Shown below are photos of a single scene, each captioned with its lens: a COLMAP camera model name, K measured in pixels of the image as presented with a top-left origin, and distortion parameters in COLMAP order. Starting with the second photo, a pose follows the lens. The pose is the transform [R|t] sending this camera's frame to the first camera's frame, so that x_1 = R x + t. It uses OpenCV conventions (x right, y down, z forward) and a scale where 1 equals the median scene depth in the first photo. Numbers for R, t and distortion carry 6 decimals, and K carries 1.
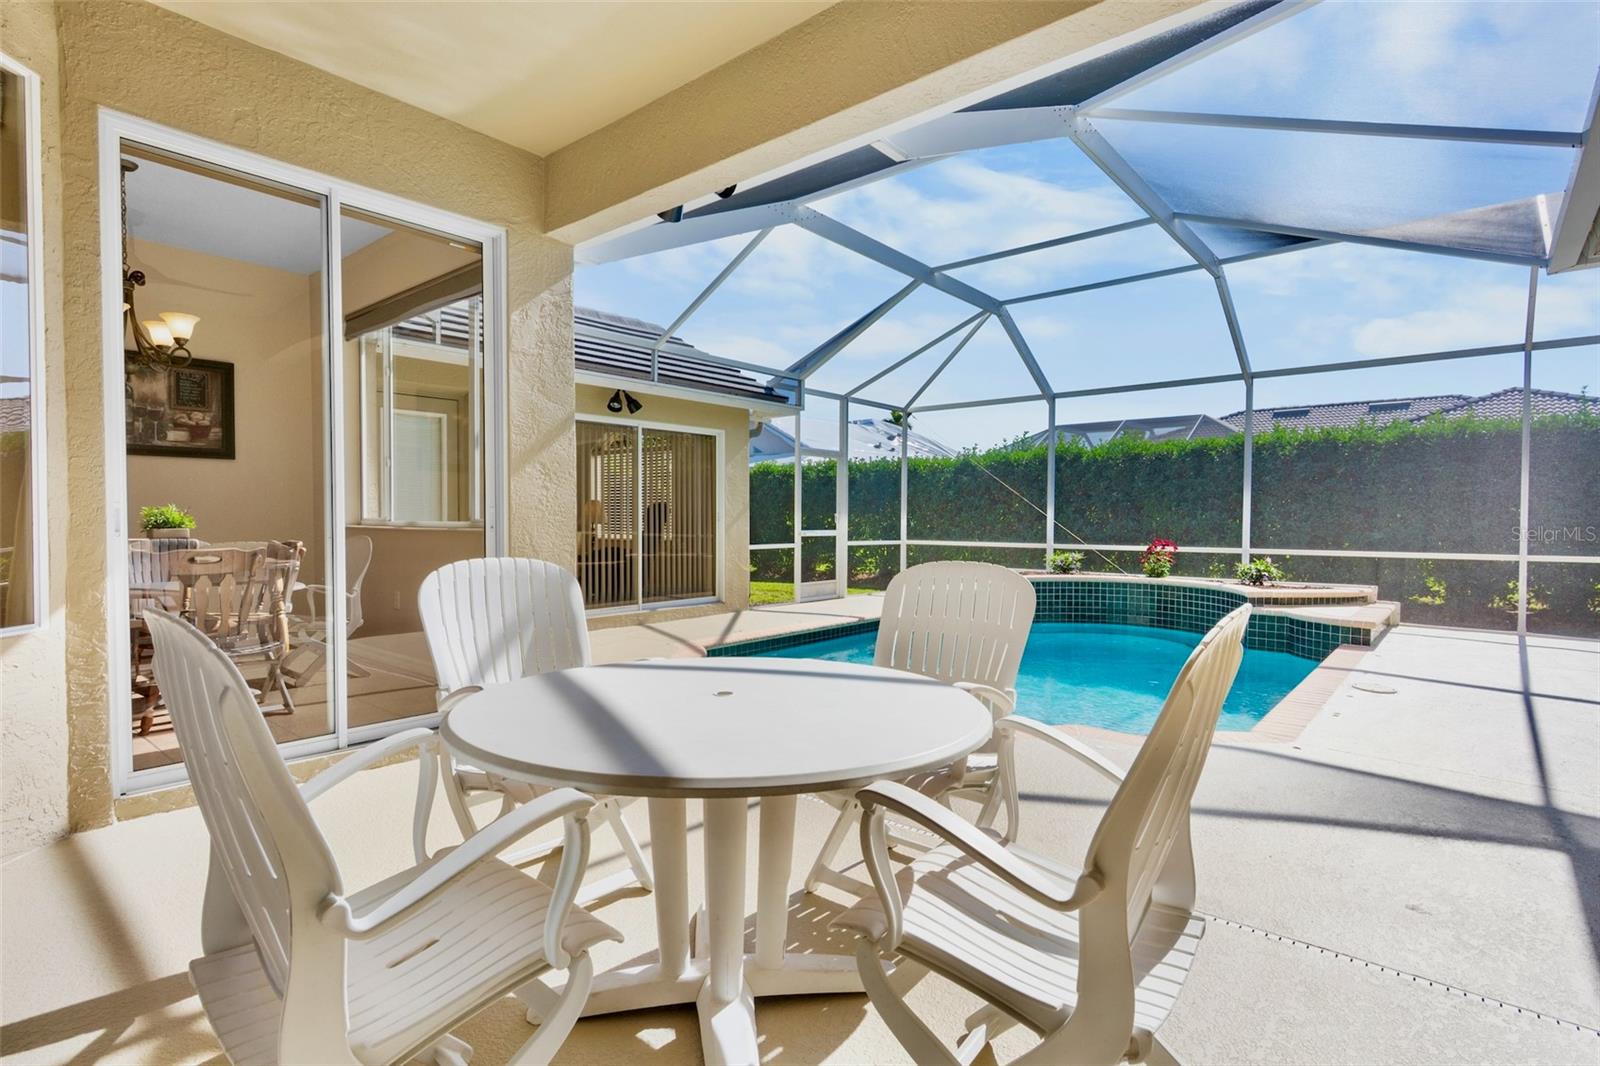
lens RADIAL K [[797.4, 0, 793.2], [0, 797.4, 535.0], [0, 0, 1]] dist [0.004449, -0.000314]
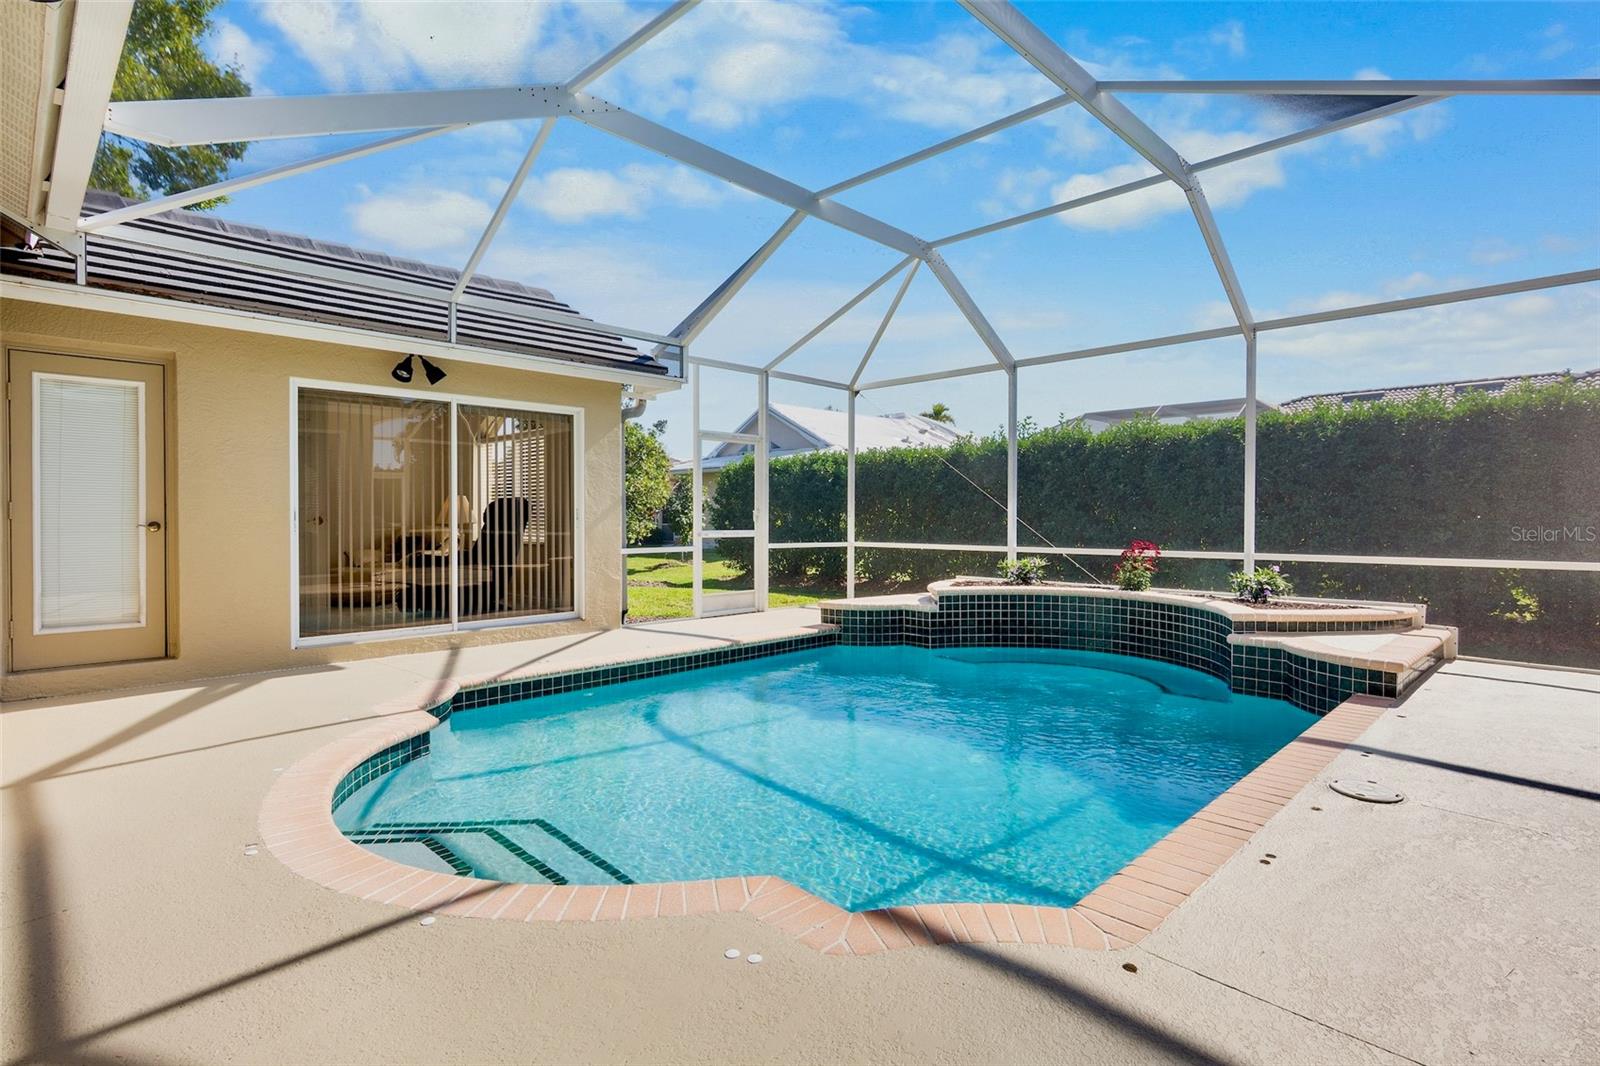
lens RADIAL K [[797.4, 0, 798.7], [0, 797.4, 524.5], [0, 0, 1]] dist [0.004449, -0.000314]
pose [[0.997141, -0.002552, -0.075524, 0.190335], [0.001596, 0.999918, -0.012705, -0.001423], [0.075550, 0.012549, 0.997063, 0.199531]]
